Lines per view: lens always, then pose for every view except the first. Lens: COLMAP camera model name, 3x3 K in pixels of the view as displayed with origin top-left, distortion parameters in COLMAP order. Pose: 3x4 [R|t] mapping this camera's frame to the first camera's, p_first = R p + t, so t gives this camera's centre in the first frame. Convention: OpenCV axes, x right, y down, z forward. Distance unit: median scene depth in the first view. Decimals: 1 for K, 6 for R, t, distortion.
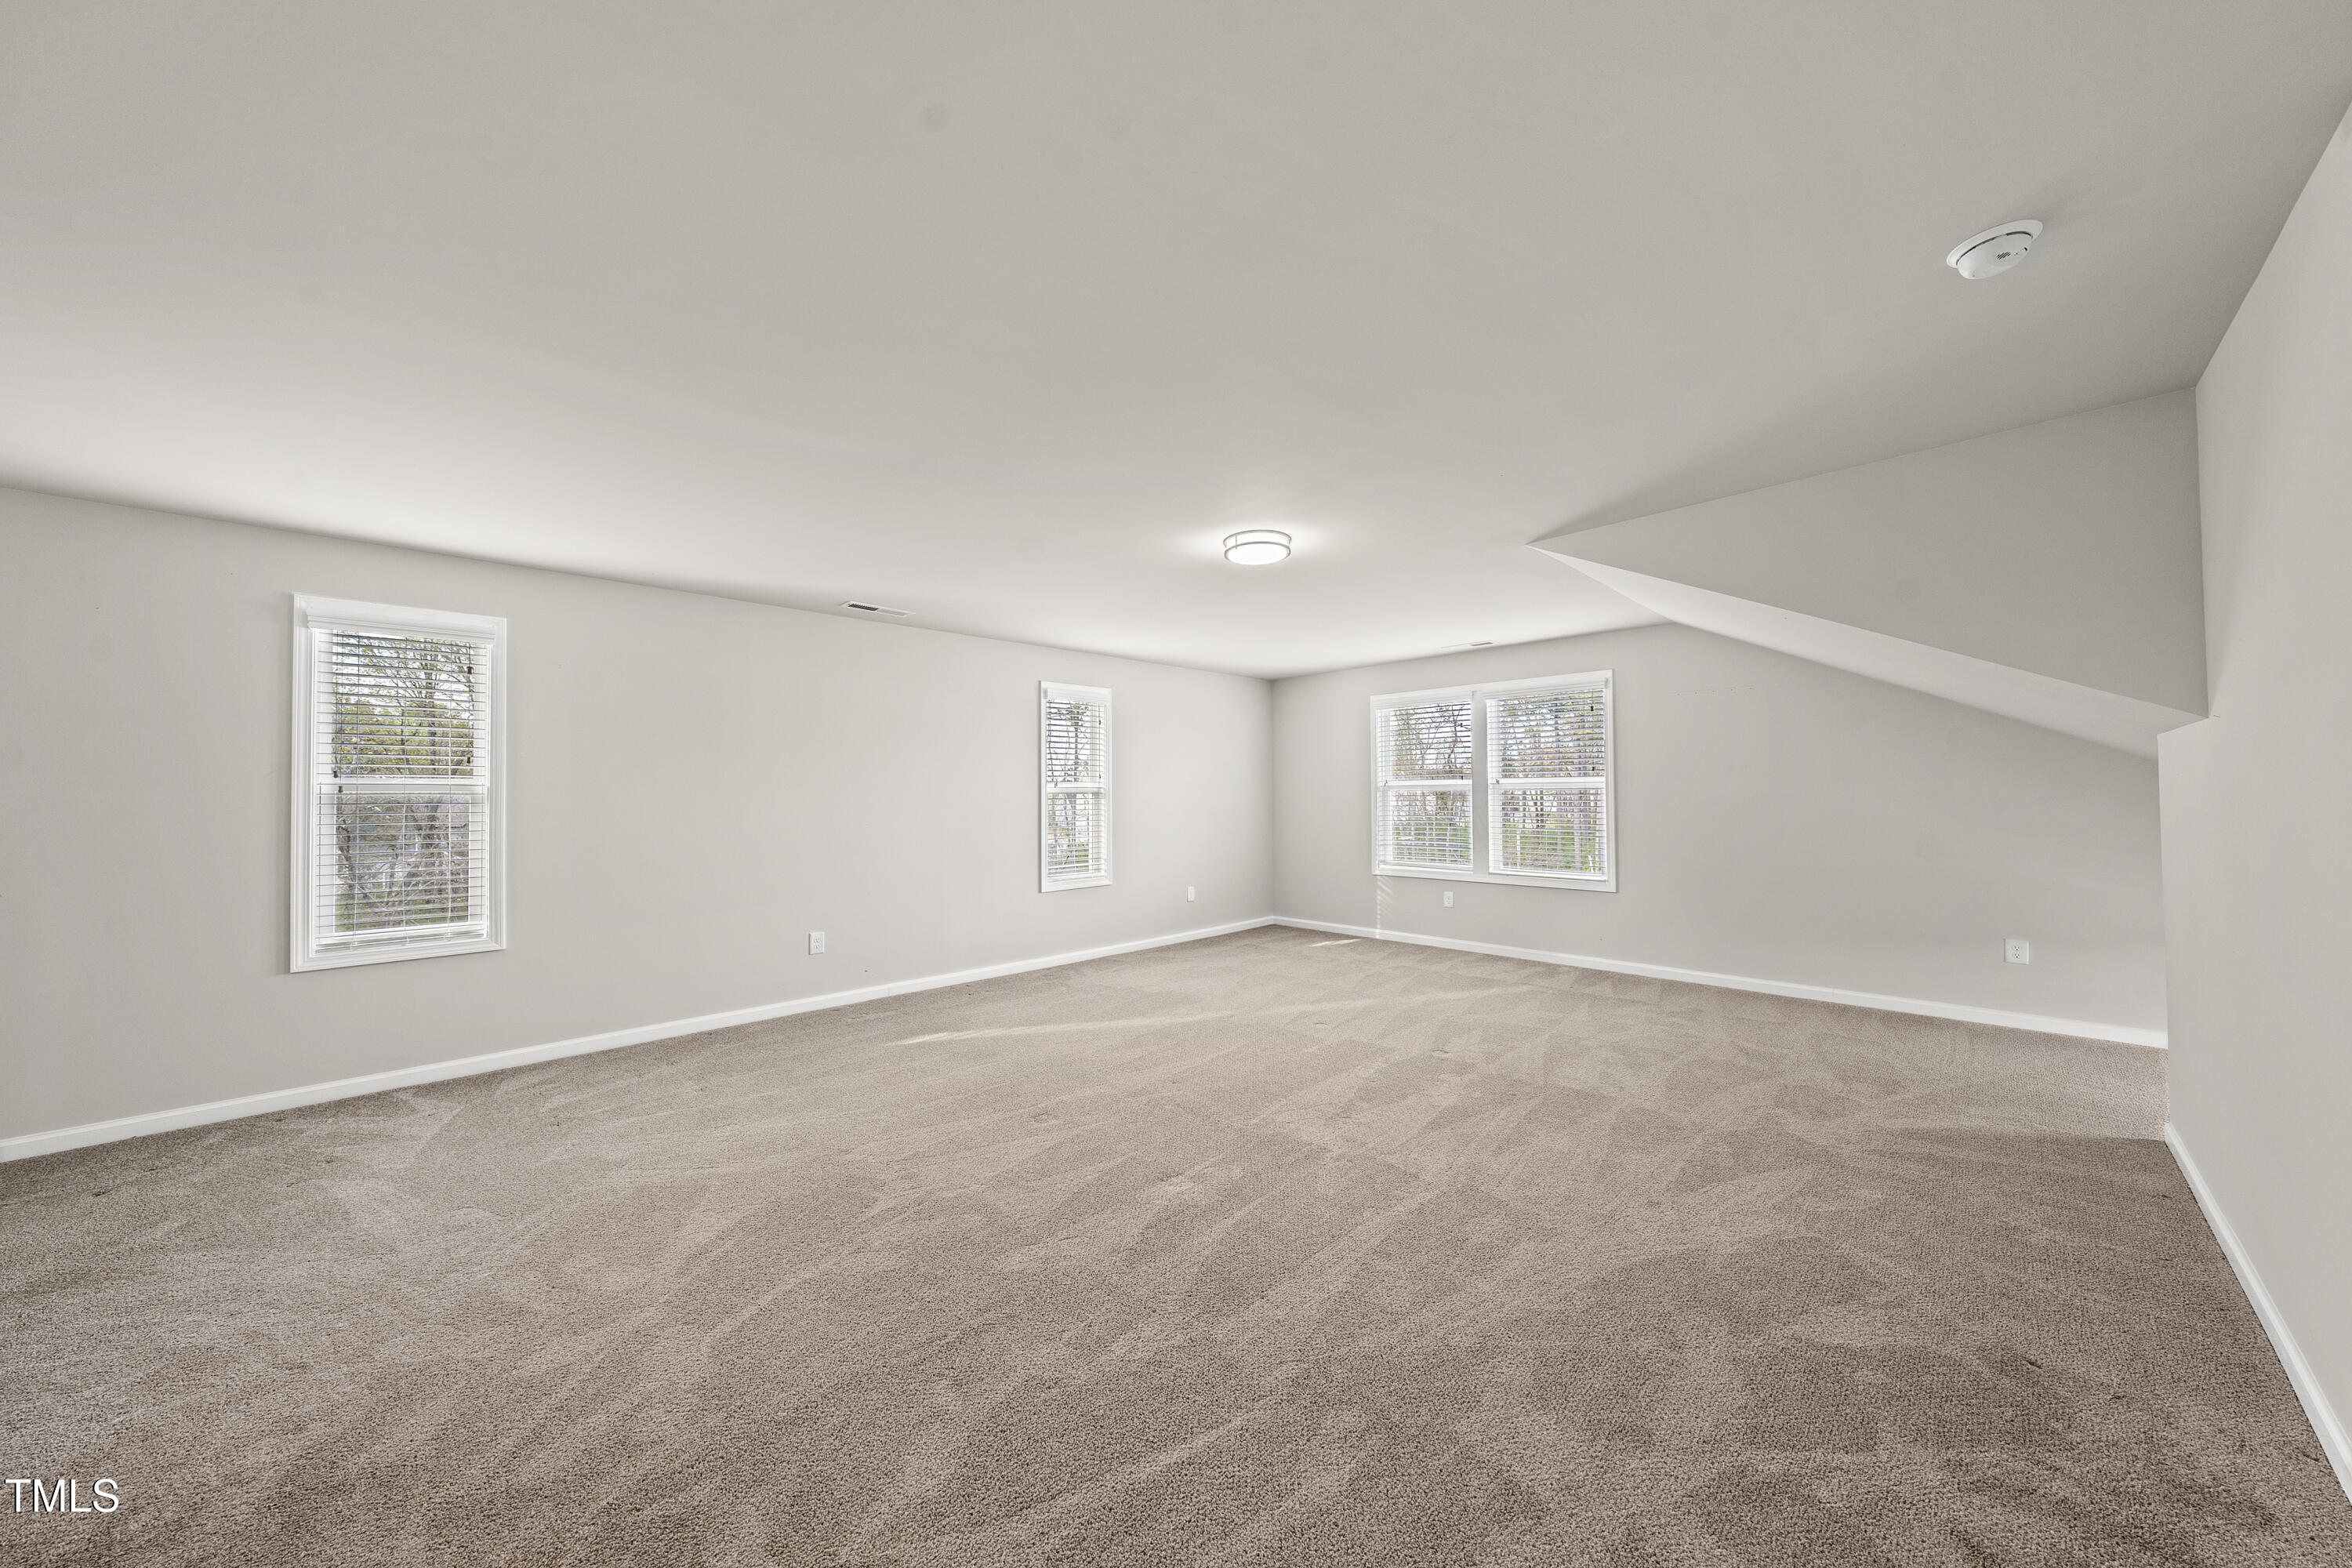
lens RADIAL K [[792.9, 0, 1183.4], [0, 792.9, 781.4], [0, 0, 1]] dist [0.000857, -0.000403]
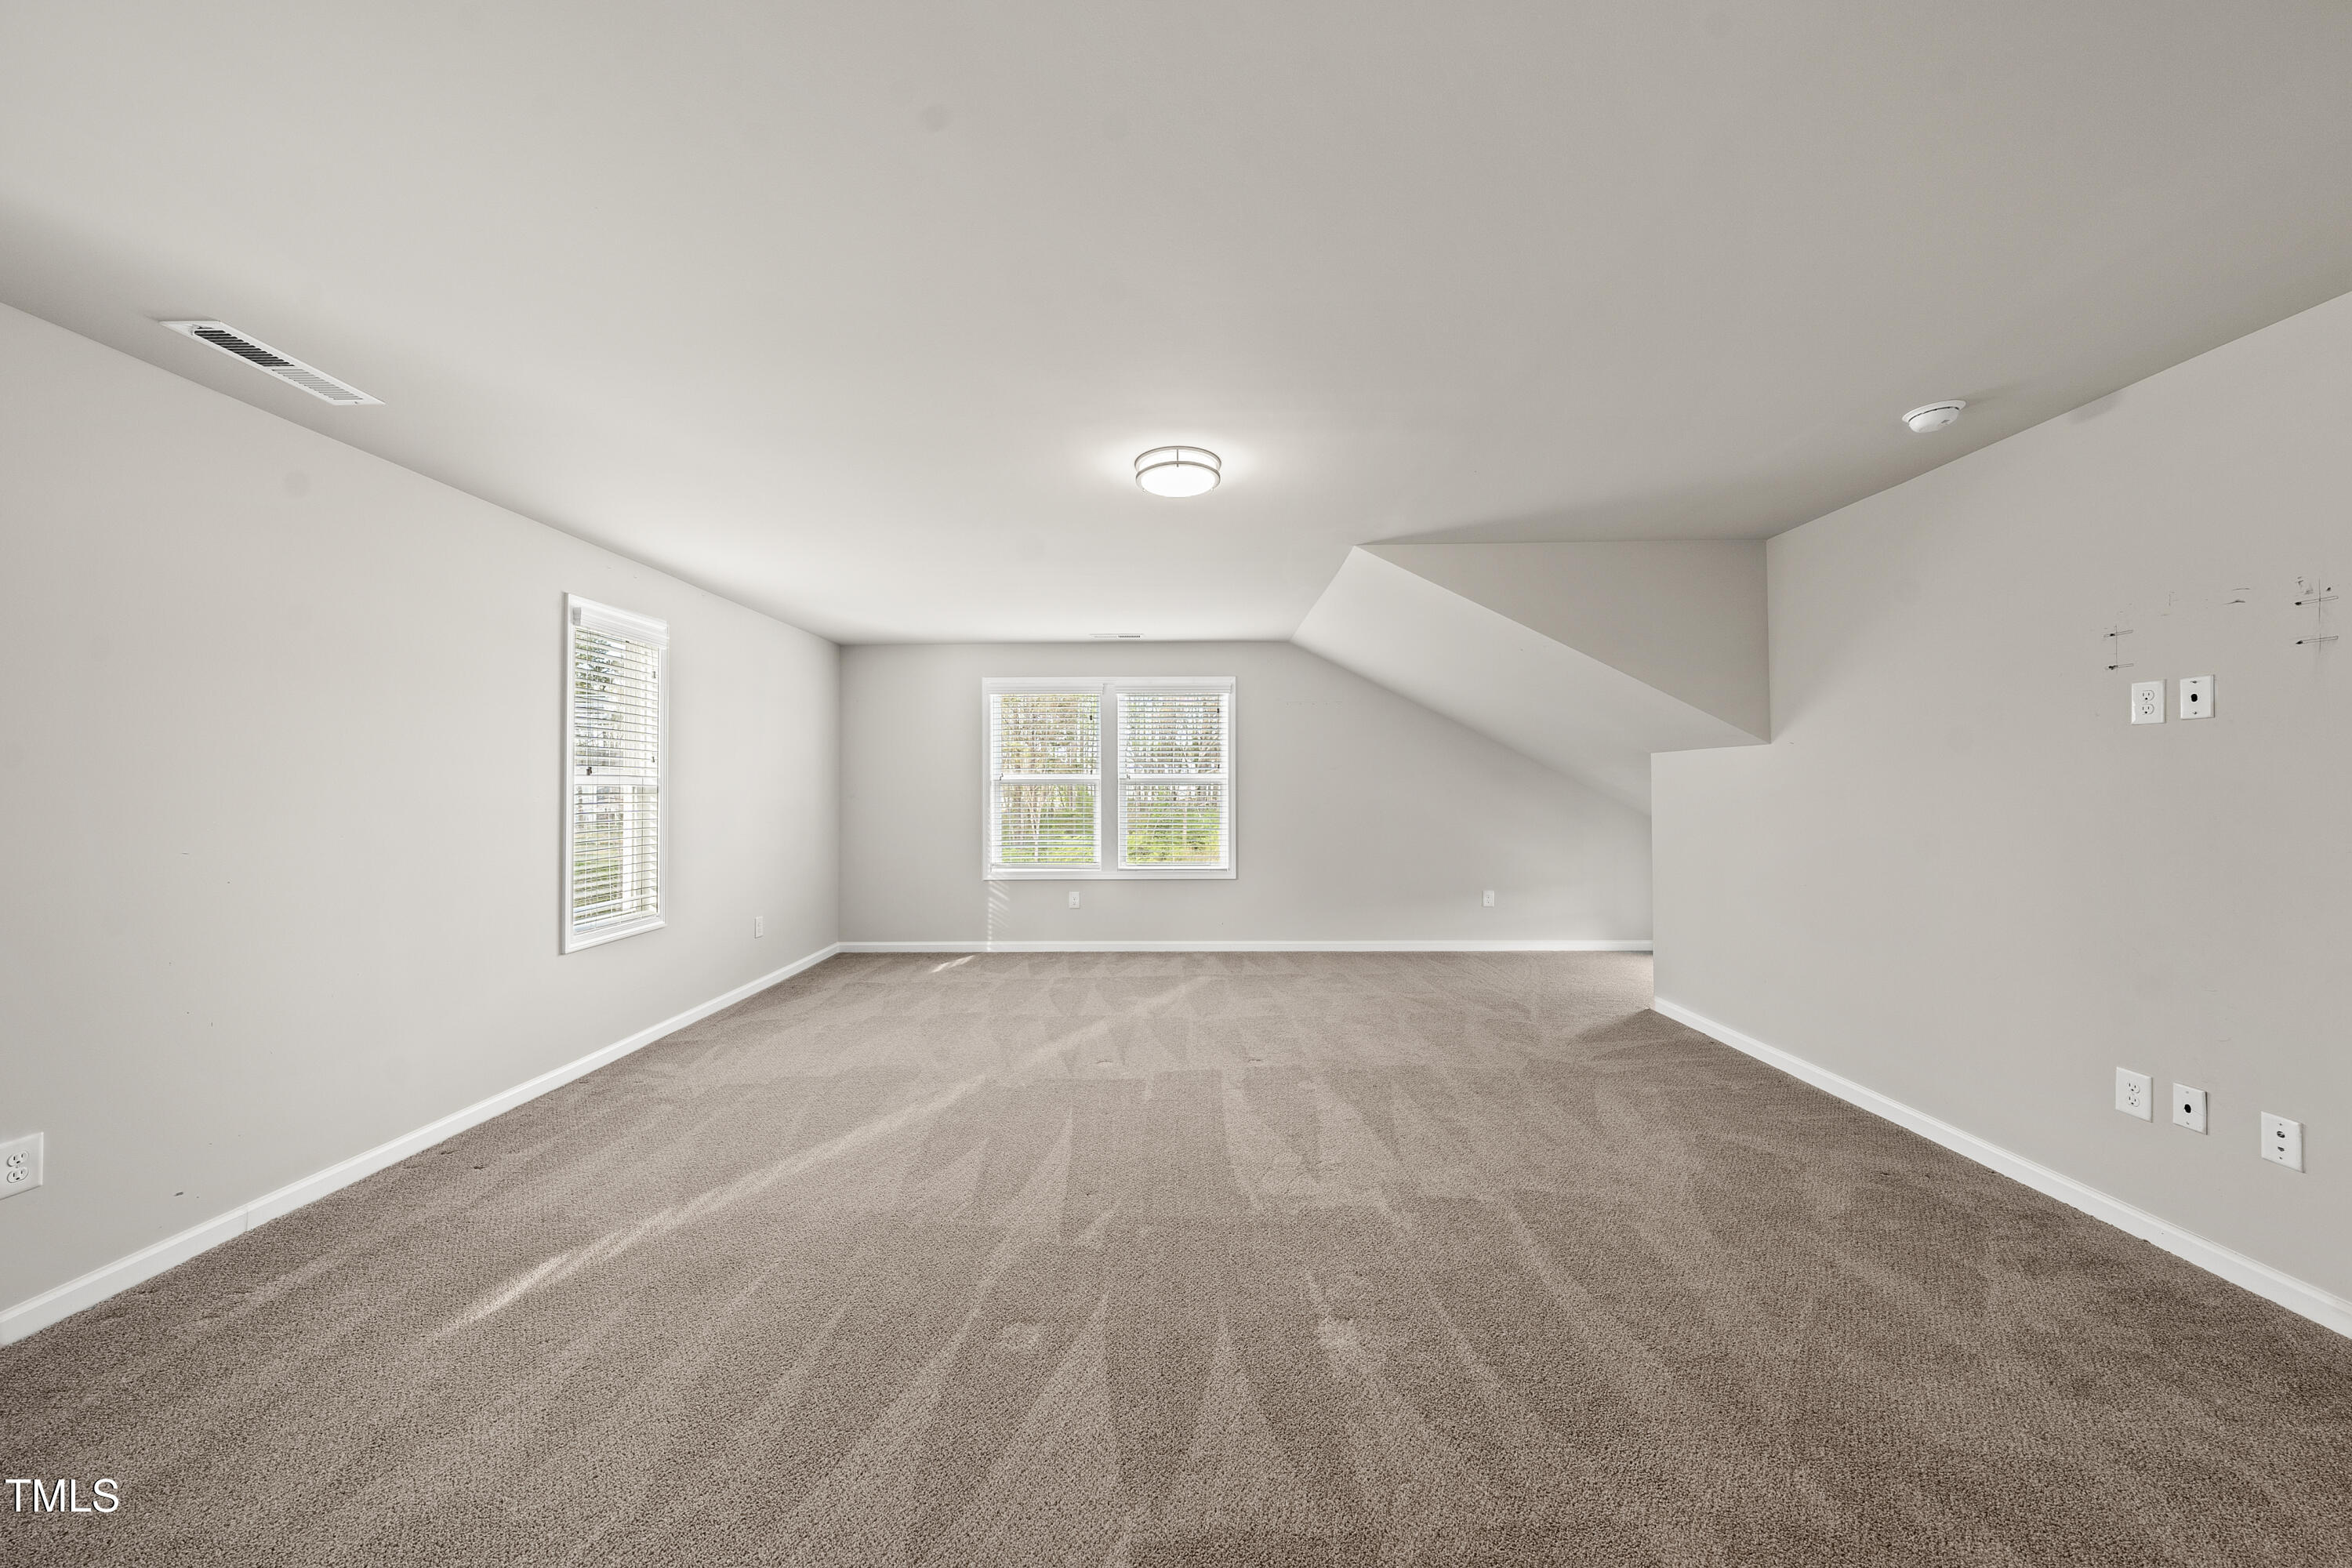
lens RADIAL K [[792.9, 0, 1183.4], [0, 792.9, 781.4], [0, 0, 1]] dist [0.000857, -0.000403]
pose [[0.708596, 0.010463, 0.705536, -0.375907], [-0.014258, 0.999898, -0.000508, 0.008366], [-0.705470, -0.009699, 0.708673, 0.363818]]
